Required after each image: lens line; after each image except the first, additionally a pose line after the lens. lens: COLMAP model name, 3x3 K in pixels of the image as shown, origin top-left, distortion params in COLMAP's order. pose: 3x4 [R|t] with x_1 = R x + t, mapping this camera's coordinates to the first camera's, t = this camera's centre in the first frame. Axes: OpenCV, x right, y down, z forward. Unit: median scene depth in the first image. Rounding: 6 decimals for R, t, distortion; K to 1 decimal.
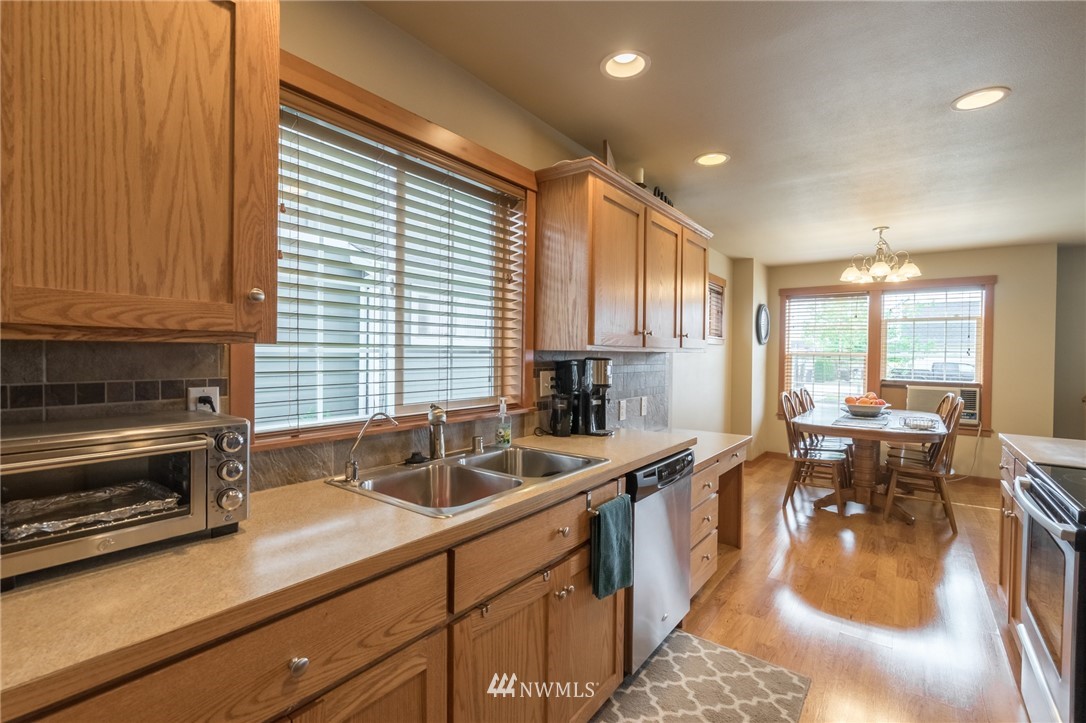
lens RADIAL K [[497.8, 0, 545.9], [0, 497.8, 362.0], [0, 0, 1]] dist [-0.002091, -0.000071]
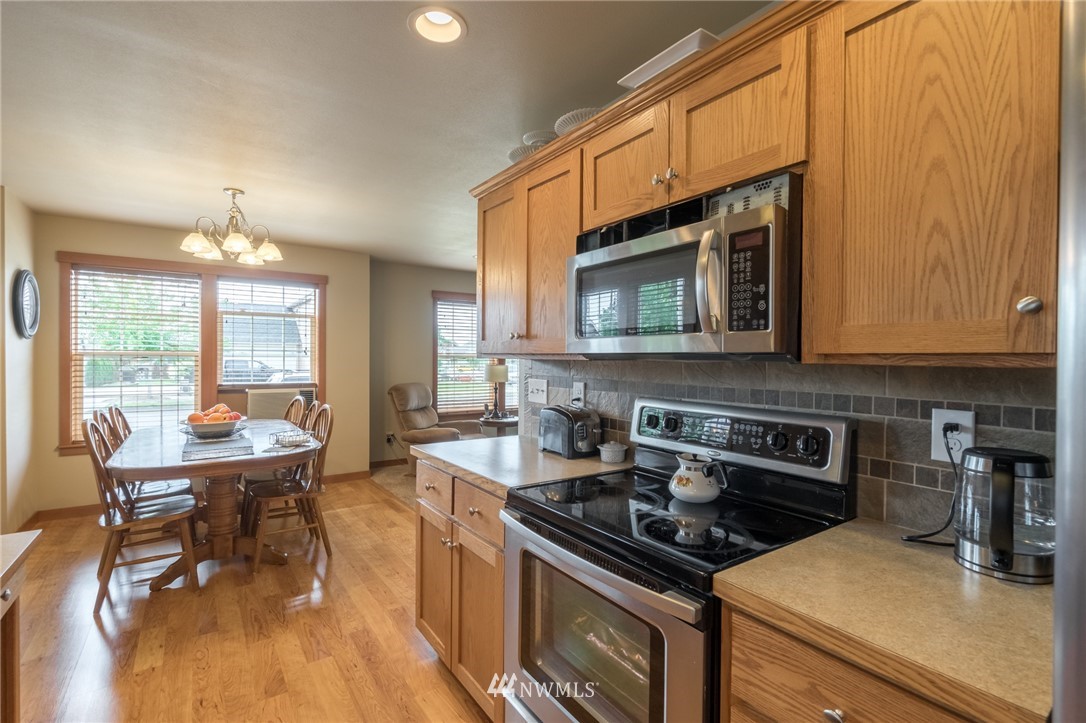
lens RADIAL K [[497.8, 0, 541.7], [0, 497.8, 360.9], [0, 0, 1]] dist [-0.002091, -0.000071]
pose [[0.321421, -0.018507, 0.946755, 0.079850], [0.014728, 0.999786, 0.014544, -0.008598], [-0.946822, 0.009269, 0.321625, 0.256268]]
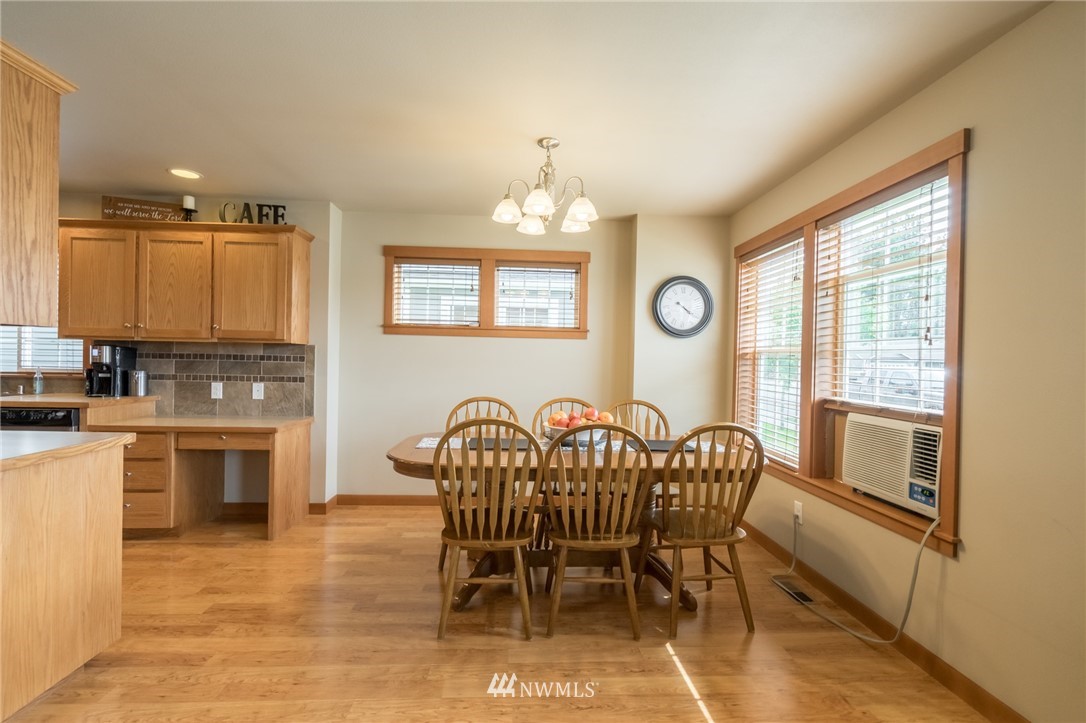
lens RADIAL K [[497.8, 0, 541.8], [0, 497.8, 358.7], [0, 0, 1]] dist [-0.002091, -0.000071]
pose [[0.639046, 0.010145, -0.769101, 0.984874], [-0.022875, 0.999721, -0.005820, 0.007682], [0.768828, 0.021312, 0.639100, 0.512829]]
